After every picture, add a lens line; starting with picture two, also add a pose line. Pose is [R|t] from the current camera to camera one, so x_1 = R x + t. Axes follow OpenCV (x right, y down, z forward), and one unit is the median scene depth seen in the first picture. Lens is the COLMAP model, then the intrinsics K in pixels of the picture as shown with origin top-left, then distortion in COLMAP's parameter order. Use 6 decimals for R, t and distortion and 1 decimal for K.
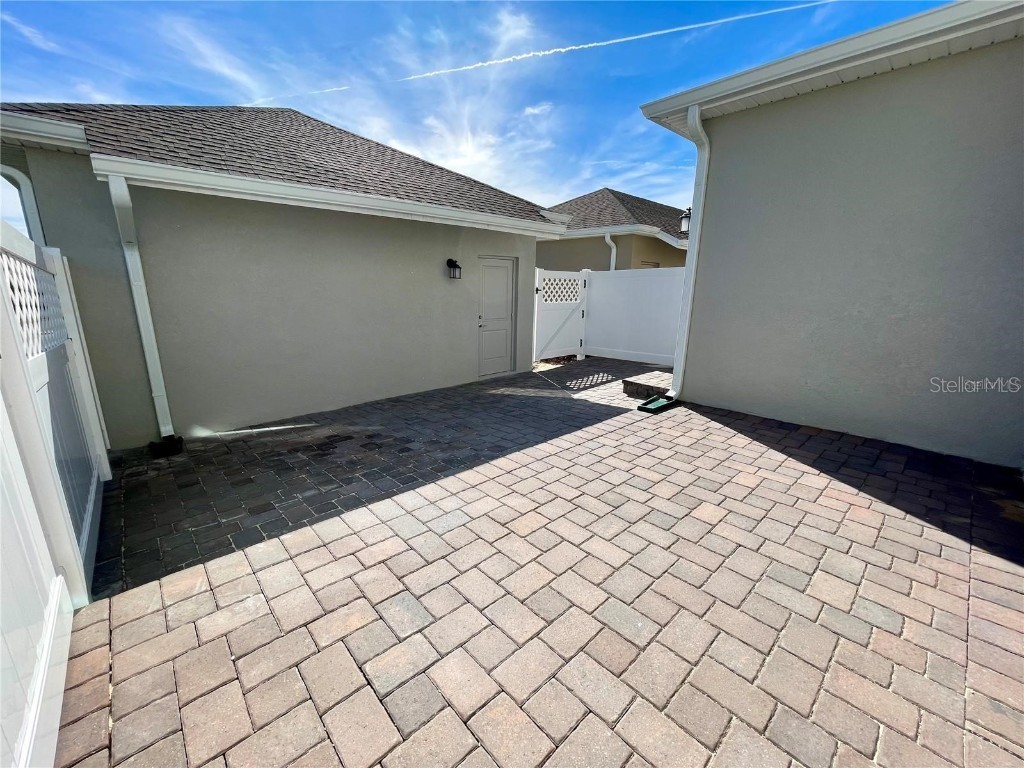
lens RADIAL K [[412.3, 0, 510.8], [0, 412.3, 384.2], [0, 0, 1]] dist [-0.000908, -0.000840]
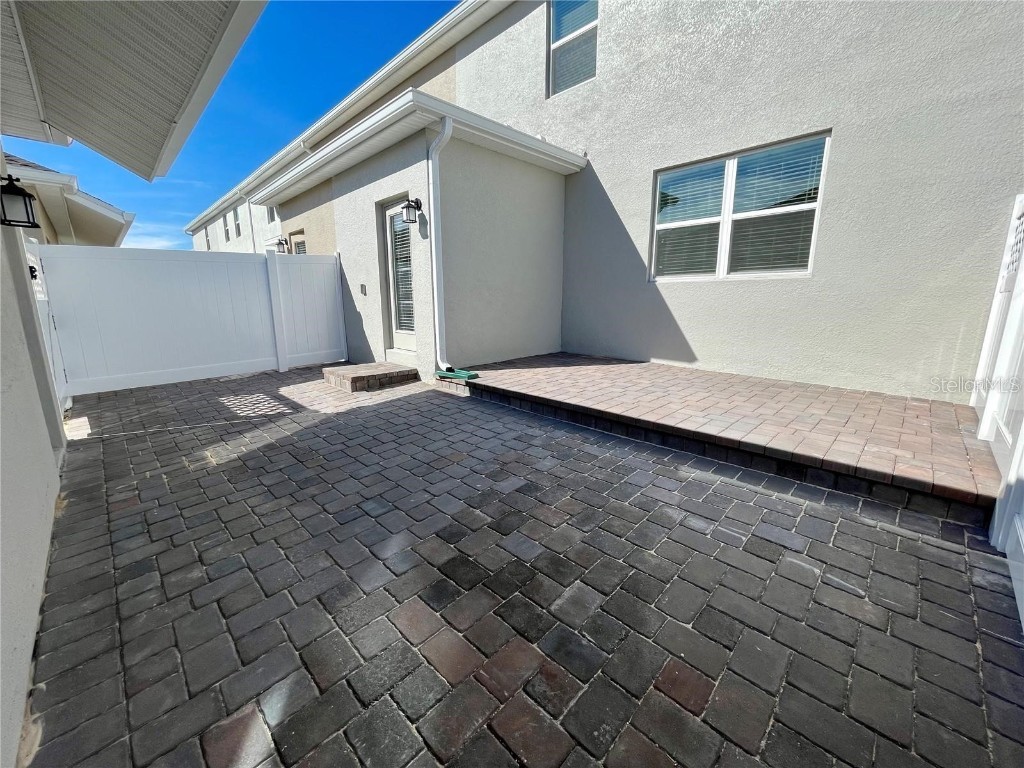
lens RADIAL K [[412.3, 0, 513.1], [0, 412.3, 384.2], [0, 0, 1]] dist [-0.000908, -0.000840]
pose [[-0.044059, -0.214383, 0.975755, -0.789829], [0.235695, 0.946902, 0.218686, -0.142600], [-0.970828, 0.239615, 0.008810, 0.873638]]
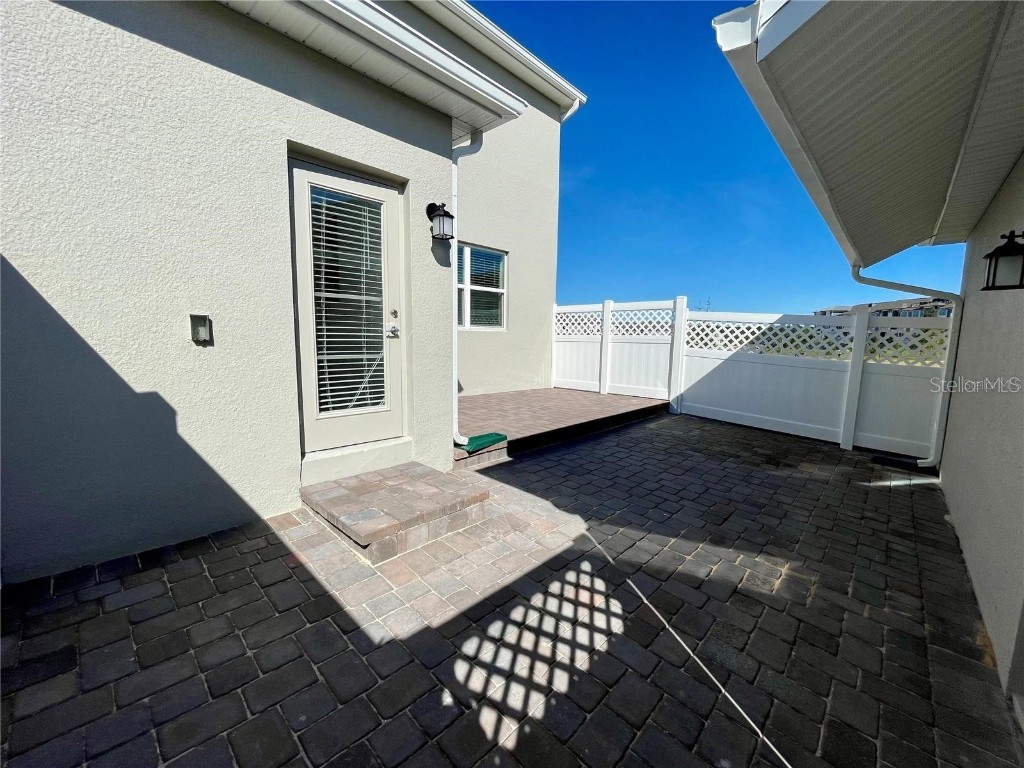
lens RADIAL K [[412.3, 0, 515.6], [0, 412.3, 381.8], [0, 0, 1]] dist [-0.000908, -0.000840]
pose [[-0.996290, -0.022862, -0.082972, 0.370833], [-0.049715, 0.939836, 0.337990, -0.402076], [0.070253, 0.340861, -0.937485, 1.873668]]
